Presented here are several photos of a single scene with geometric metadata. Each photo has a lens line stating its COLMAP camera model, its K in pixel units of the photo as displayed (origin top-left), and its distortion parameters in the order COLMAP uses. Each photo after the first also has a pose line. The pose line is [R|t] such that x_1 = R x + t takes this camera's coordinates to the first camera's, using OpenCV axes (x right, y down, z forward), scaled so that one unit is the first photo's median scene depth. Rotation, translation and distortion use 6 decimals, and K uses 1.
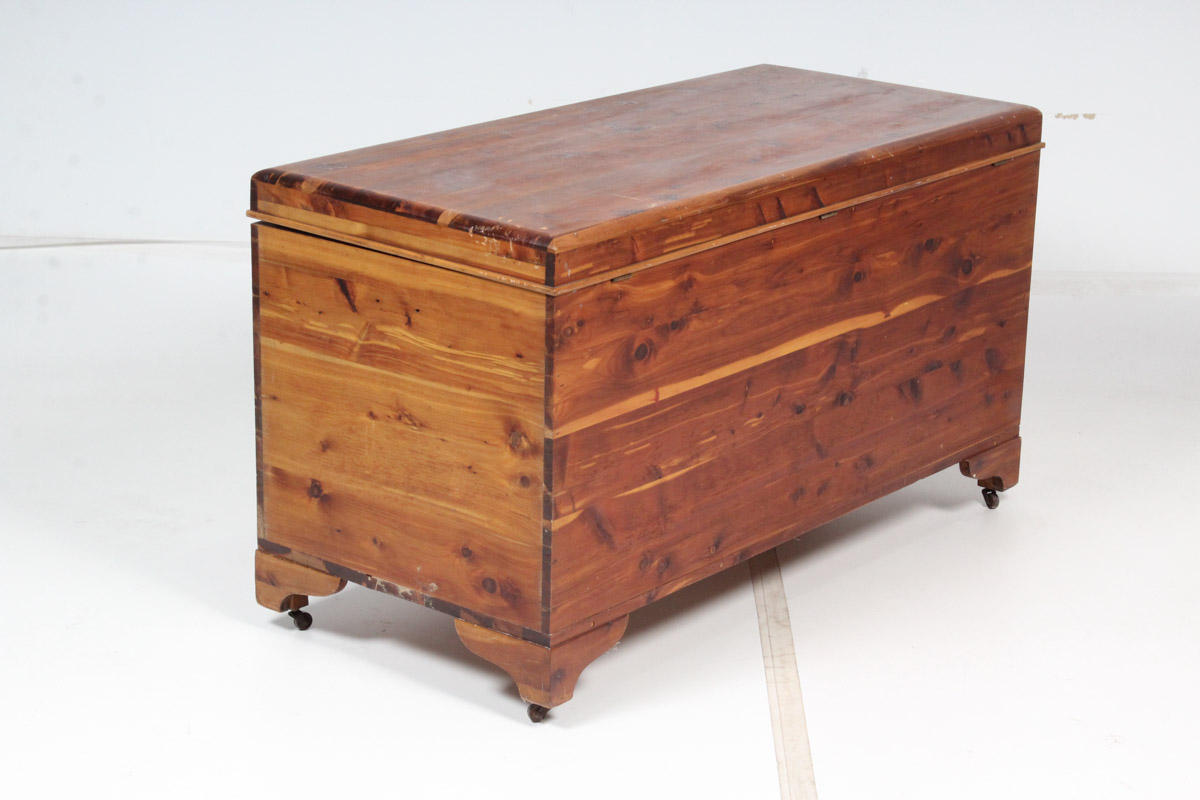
lens RADIAL K [[2625.6, 0, 600.0], [0, 2625.6, 400.0], [0, 0, 1]] dist [0.017296, 0.007371]
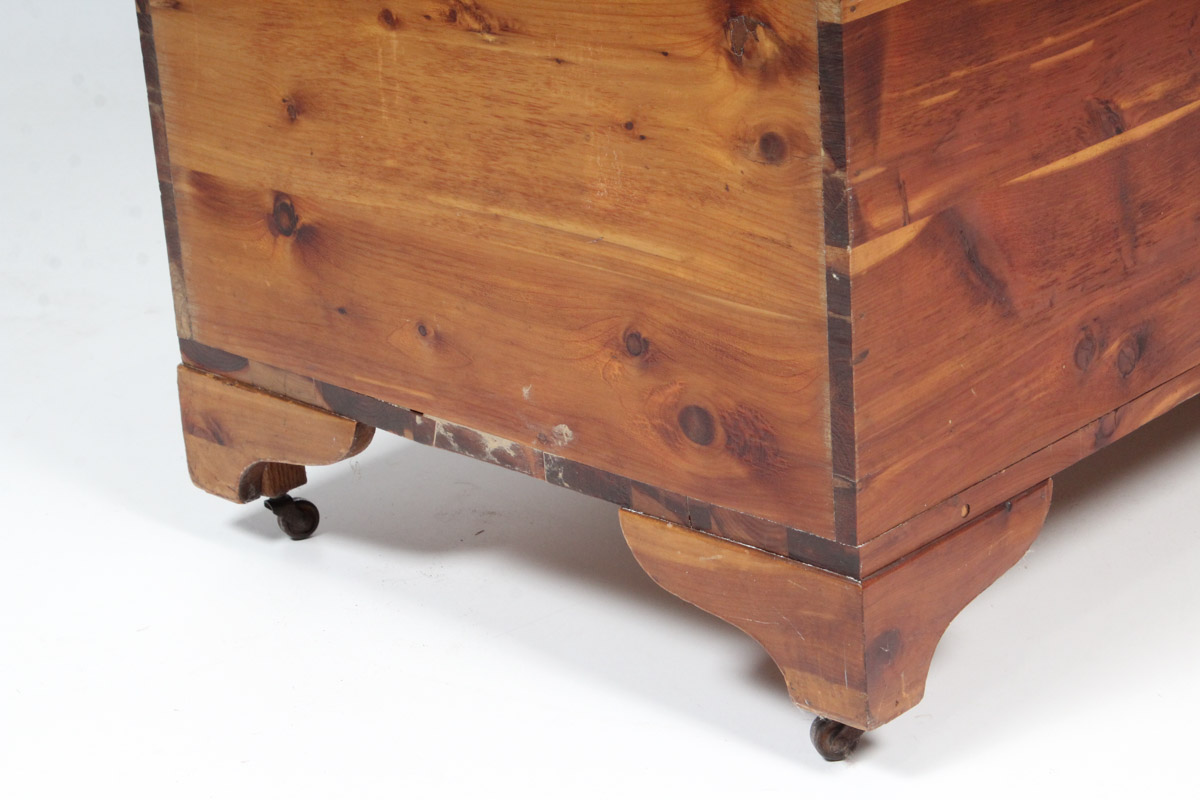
lens RADIAL K [[2828.5, 0, 555.6], [0, 2828.5, 400.1], [0, 0, 1]] dist [0.049950, 0.284560]
pose [[0.991659, -0.047986, -0.119624, -0.011996], [0.056367, 0.996113, 0.067688, 0.036142], [0.115911, -0.073866, 0.990509, 0.565054]]
